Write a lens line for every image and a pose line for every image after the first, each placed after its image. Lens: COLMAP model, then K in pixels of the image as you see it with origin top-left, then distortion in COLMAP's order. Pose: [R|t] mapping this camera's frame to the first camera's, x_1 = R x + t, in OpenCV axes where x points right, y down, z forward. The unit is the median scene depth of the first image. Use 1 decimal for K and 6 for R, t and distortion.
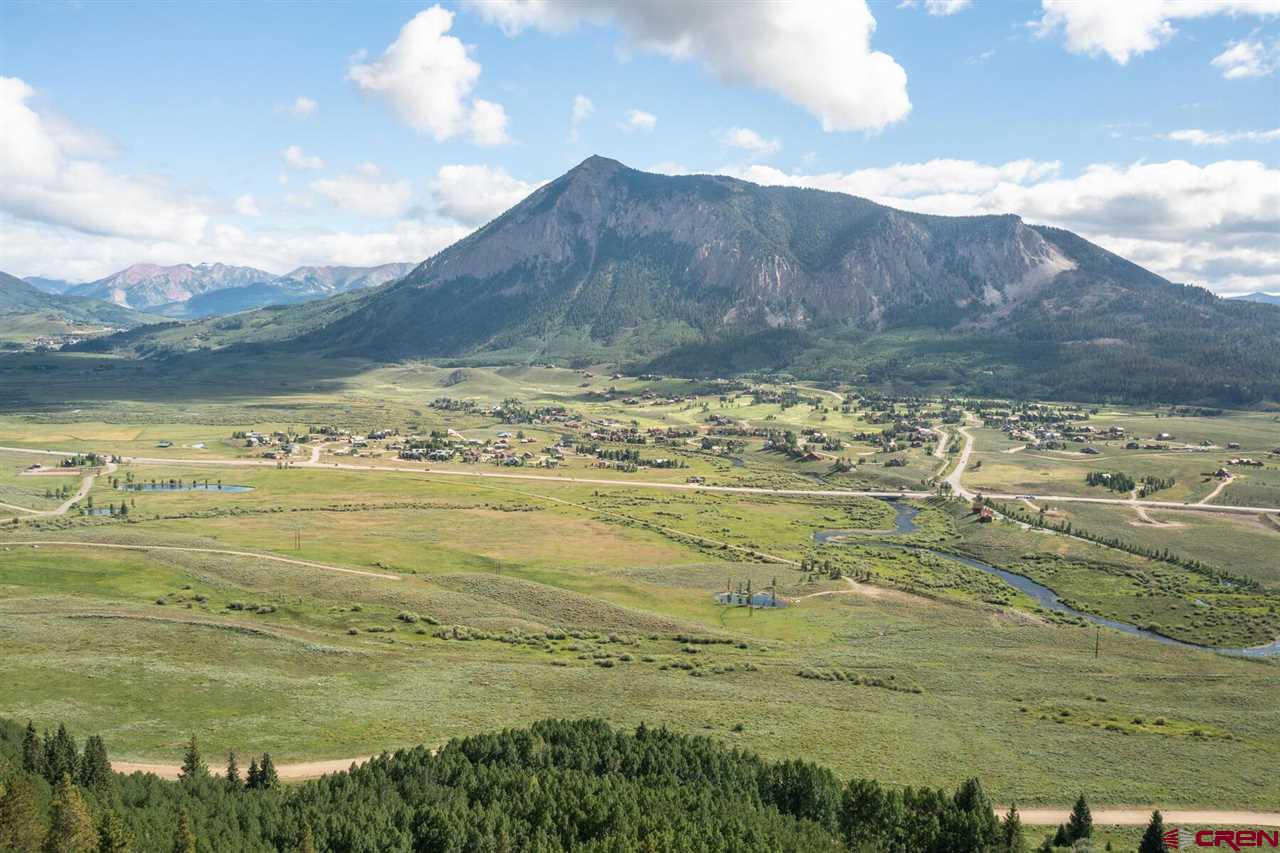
lens RADIAL K [[1001.4, 0, 637.3], [0, 1001.4, 430.2], [0, 0, 1]] dist [-0.027578, 0.004602]
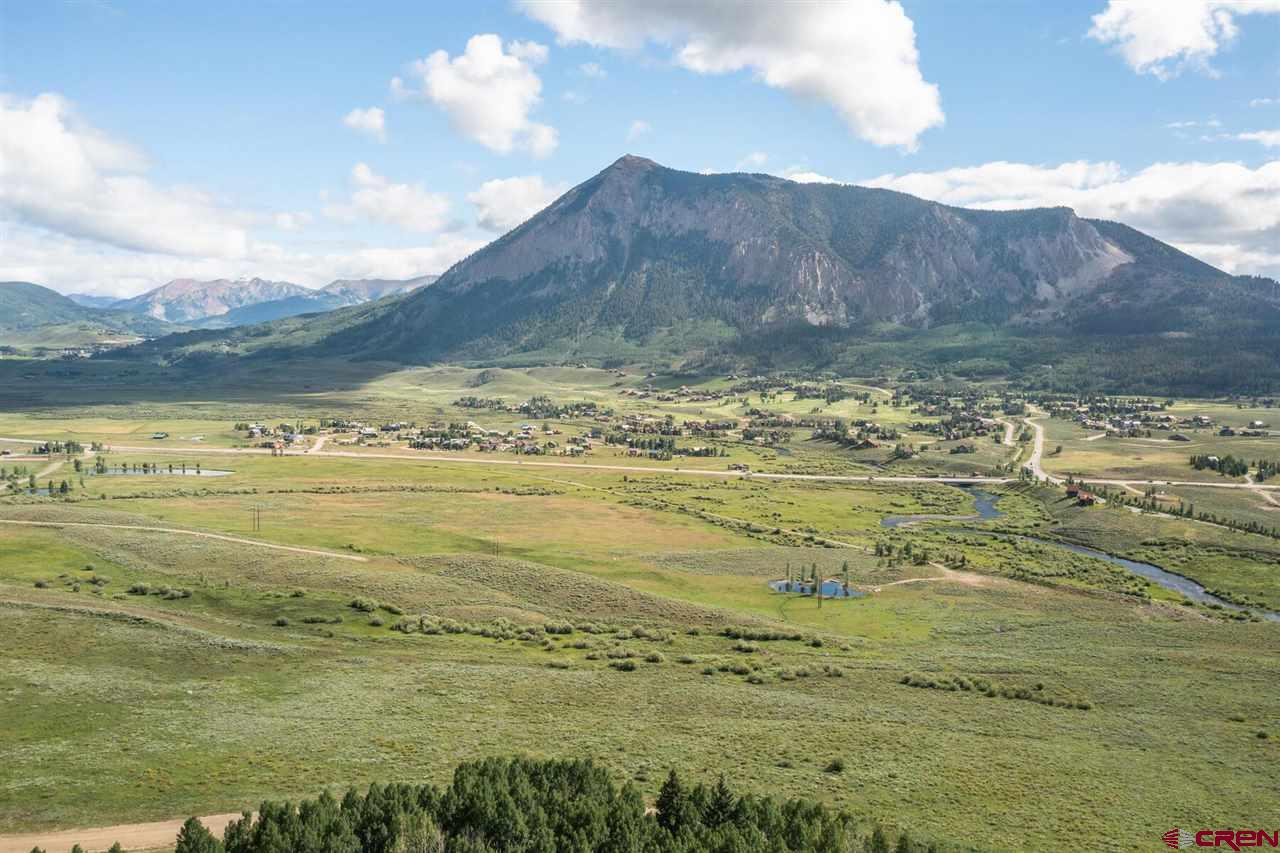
lens RADIAL K [[1001.4, 0, 637.3], [0, 1001.4, 430.2], [0, 0, 1]] dist [-0.027578, 0.004602]
pose [[0.999336, -0.005397, -0.036026, 0.000918], [0.004882, 0.999885, -0.014364, 0.021478], [0.036099, 0.014178, 0.999248, 0.081474]]
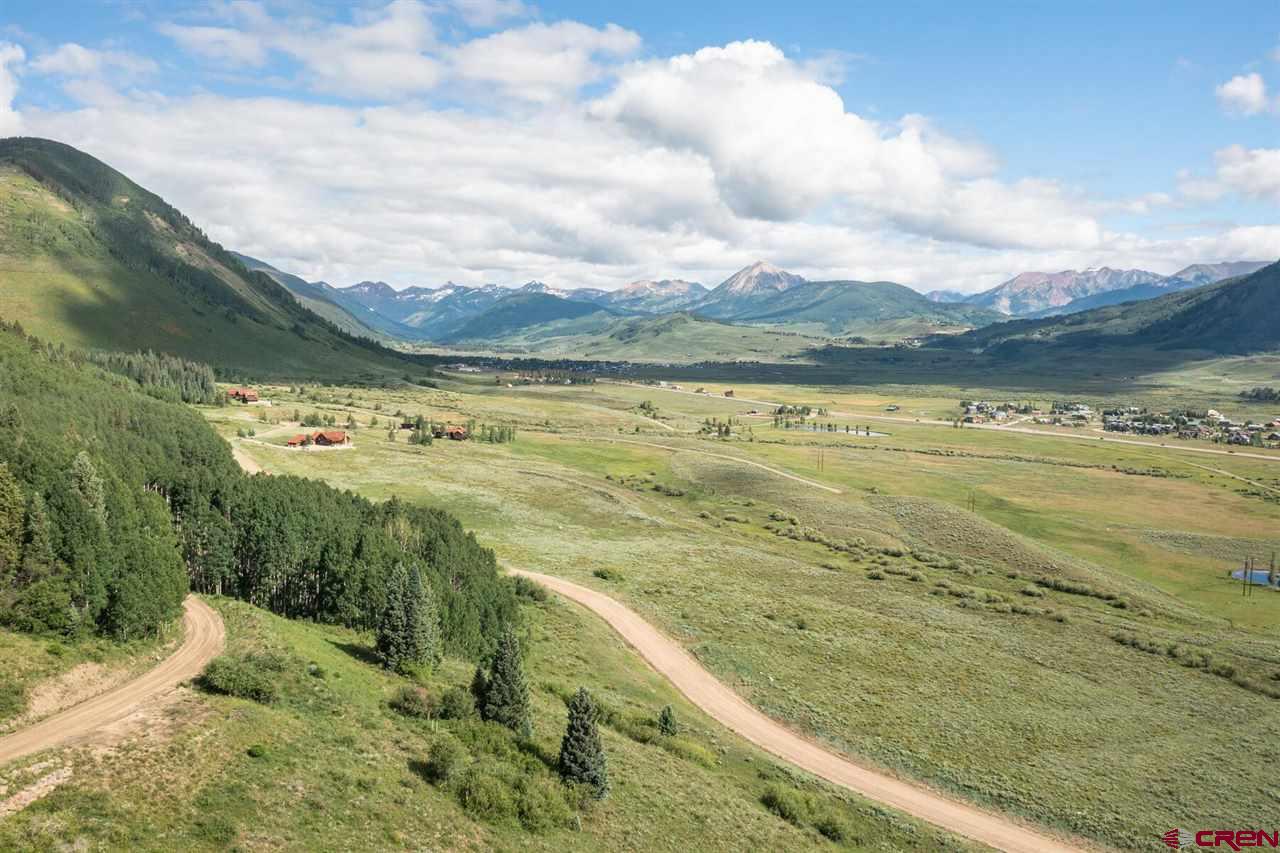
lens RADIAL K [[993.5, 0, 634.7], [0, 993.5, 442.8], [0, 0, 1]] dist [-0.024133, 0.004237]
pose [[0.660924, 0.062109, -0.747878, 0.116902], [-0.059613, 0.997765, 0.030180, 0.031010], [0.748081, 0.024637, 0.663150, 0.087405]]
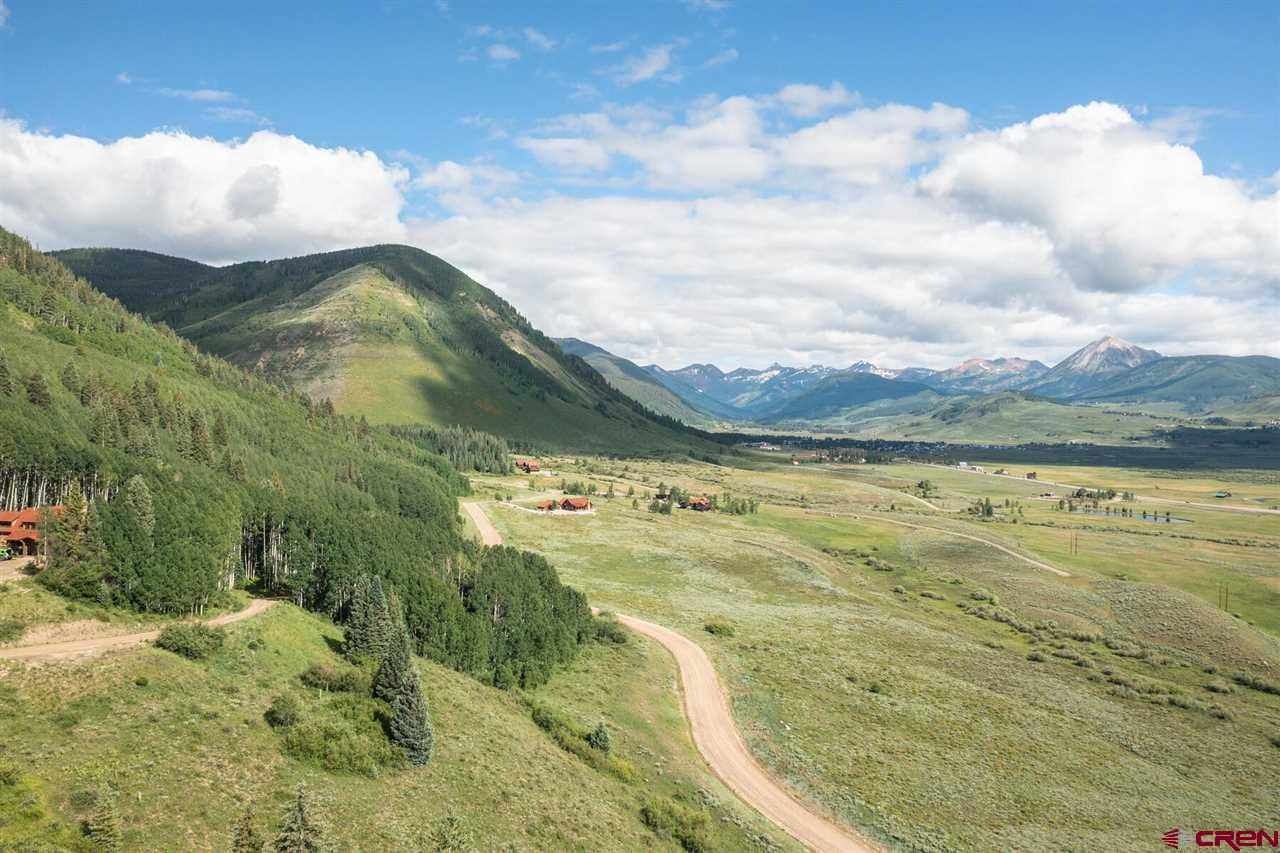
lens RADIAL K [[999.1, 0, 637.1], [0, 999.1, 431.7], [0, 0, 1]] dist [-0.031112, 0.007079]
pose [[0.389167, -0.003843, -0.921159, 0.148155], [-0.081821, 0.995894, -0.038723, 0.031743], [0.917526, 0.090440, 0.387254, 0.112353]]
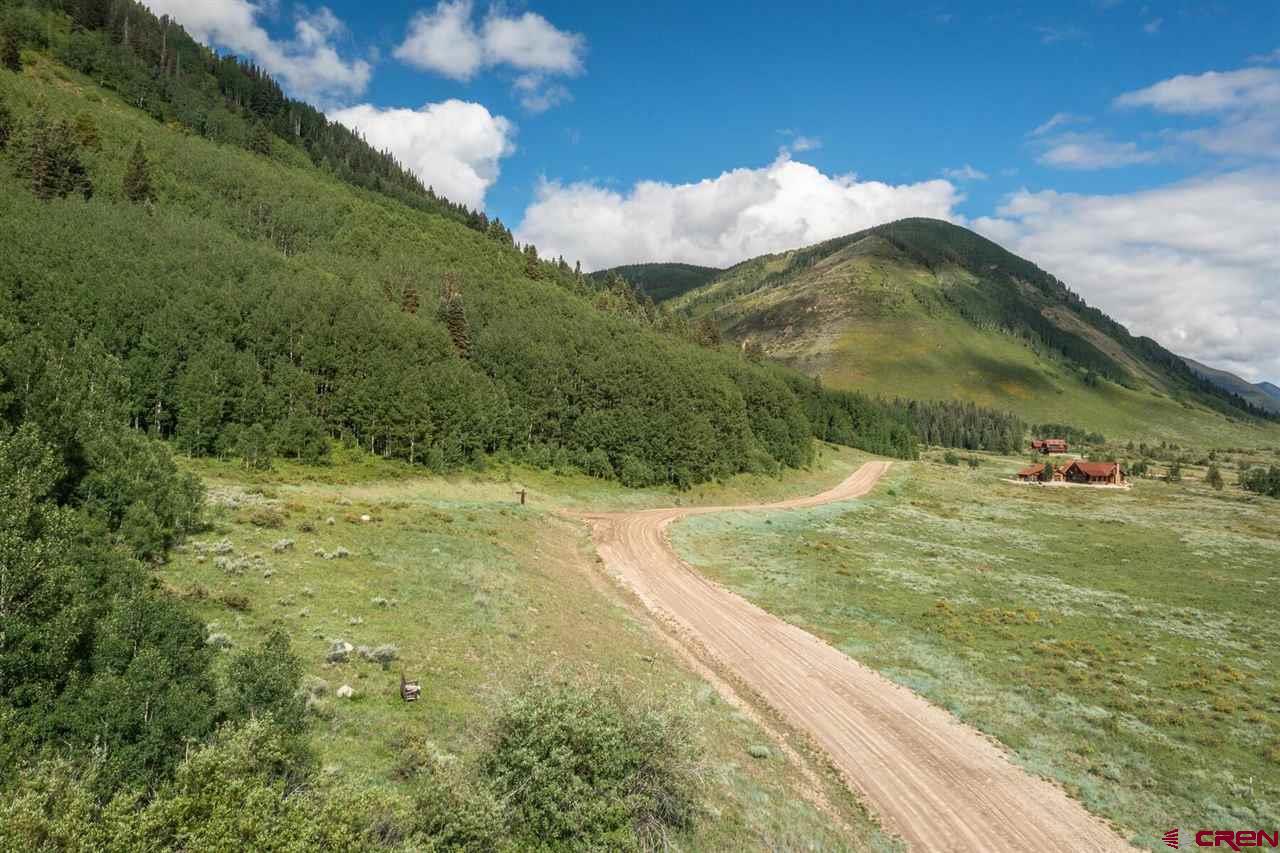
lens RADIAL K [[999.1, 0, 637.1], [0, 999.1, 431.7], [0, 0, 1]] dist [-0.031112, 0.007079]
pose [[-0.148933, -0.030369, -0.988381, -0.003106], [-0.103076, 0.994560, -0.015027, 0.052749], [0.983460, 0.099641, -0.151253, 0.183432]]
